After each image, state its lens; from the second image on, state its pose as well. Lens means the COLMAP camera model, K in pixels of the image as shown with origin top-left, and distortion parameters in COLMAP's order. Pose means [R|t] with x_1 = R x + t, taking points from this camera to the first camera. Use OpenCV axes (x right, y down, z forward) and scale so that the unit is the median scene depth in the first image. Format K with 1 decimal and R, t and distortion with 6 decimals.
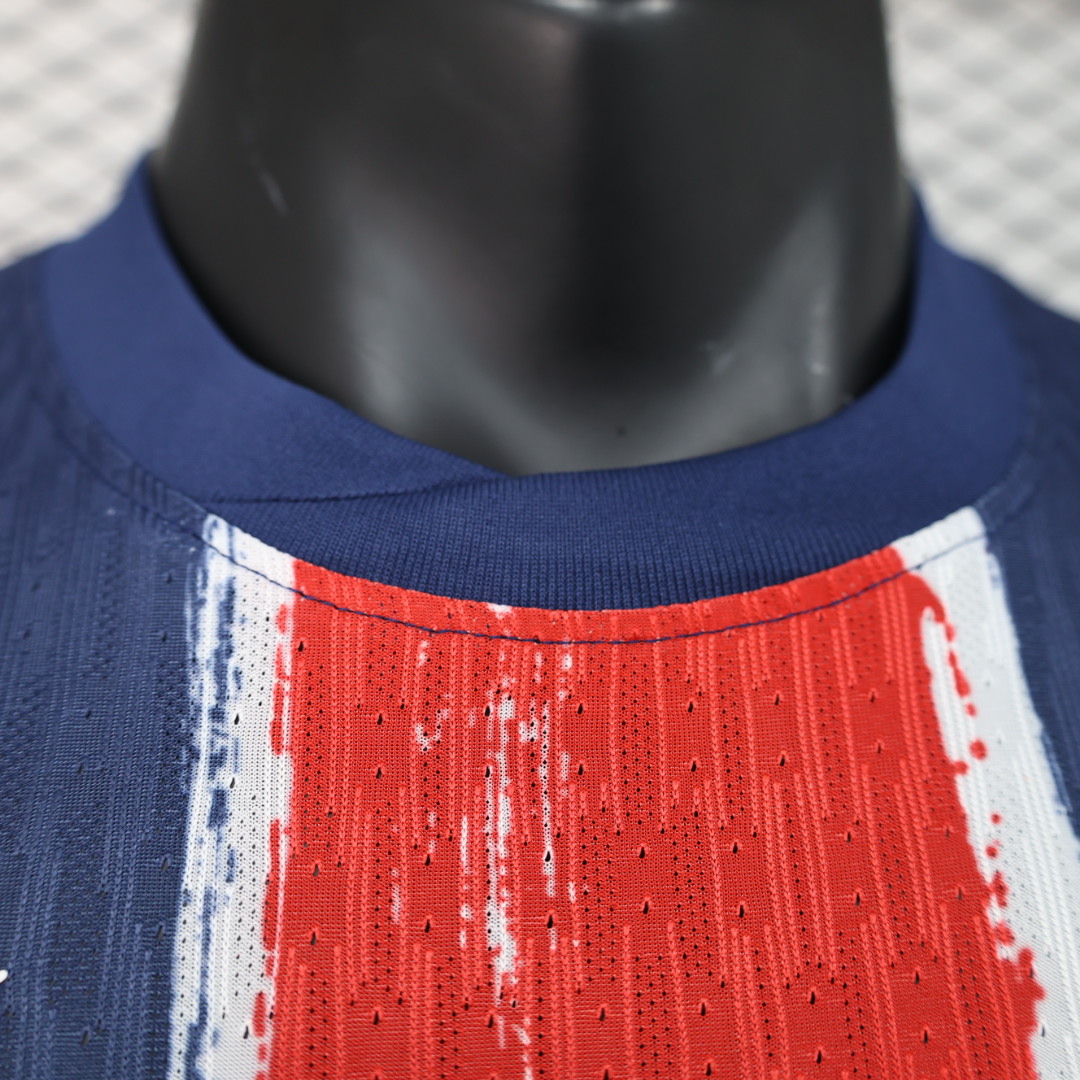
lens RADIAL K [[1458.7, 0, 540.0], [0, 1458.7, 540.0], [0, 0, 1]] dist [-0.017731, 0.024846]
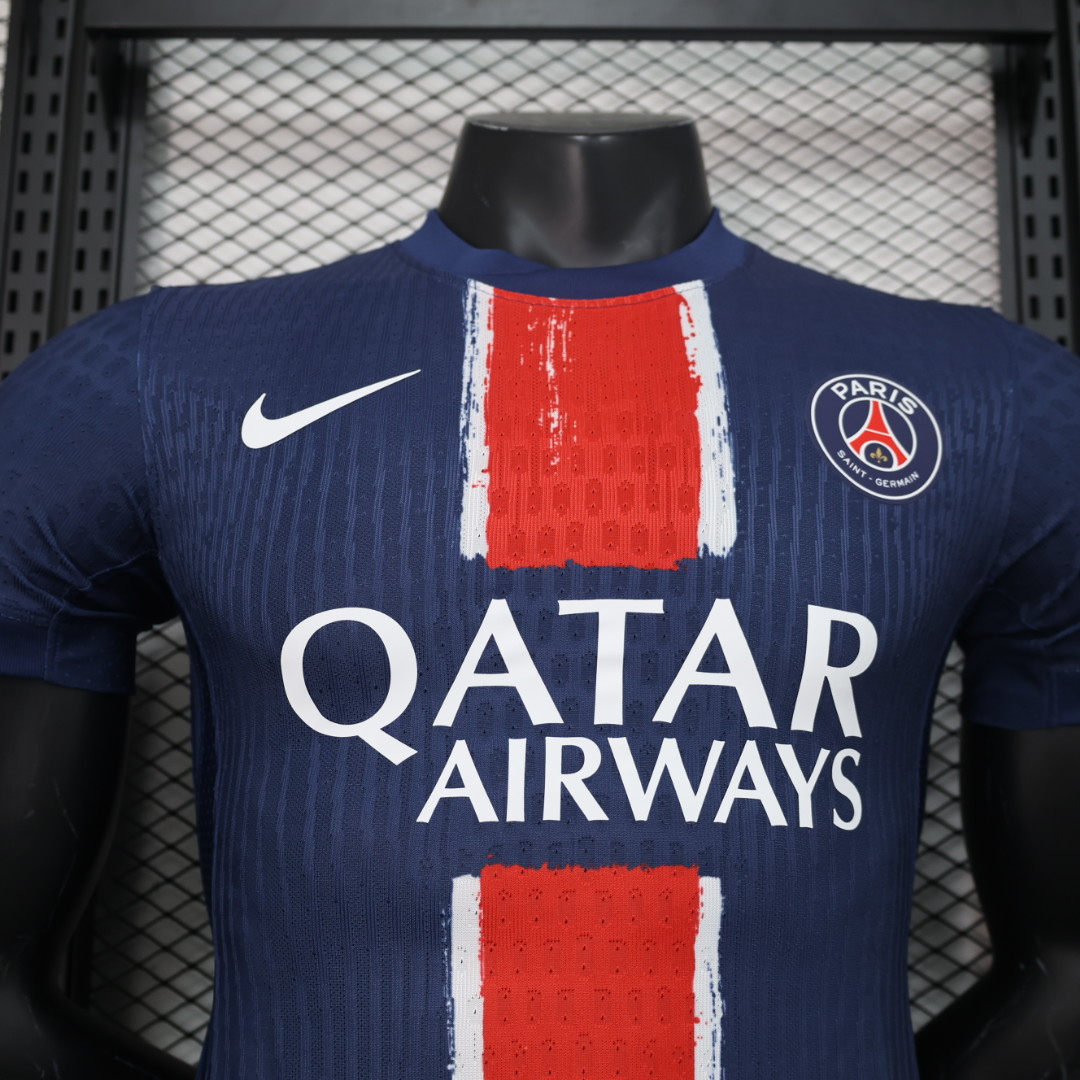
lens RADIAL K [[1458.7, 0, 540.0], [0, 1458.7, 540.0], [0, 0, 1]] dist [-0.017731, 0.024846]
pose [[0.995836, -0.010832, -0.090519, 0.258119], [-0.005490, 0.983989, -0.178144, 1.270342], [0.090999, 0.177899, 0.979832, -2.367596]]
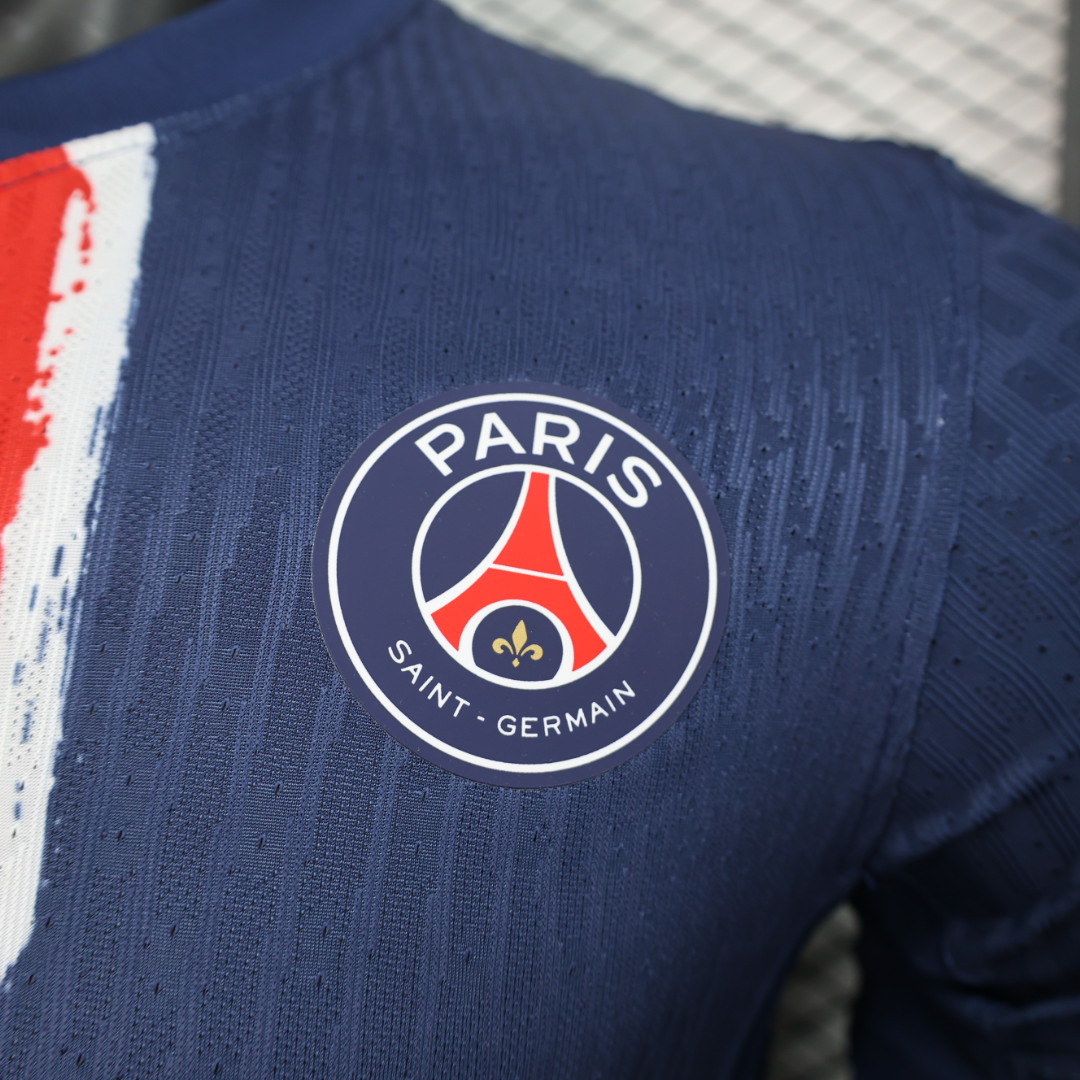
lens RADIAL K [[1458.7, 0, 540.0], [0, 1458.7, 540.0], [0, 0, 1]] dist [-0.017731, 0.024846]
pose [[0.980414, 0.025360, -0.195310, 1.001940], [-0.022346, 0.999595, 0.017622, 0.350807], [0.195678, -0.012913, 0.980583, -0.202888]]
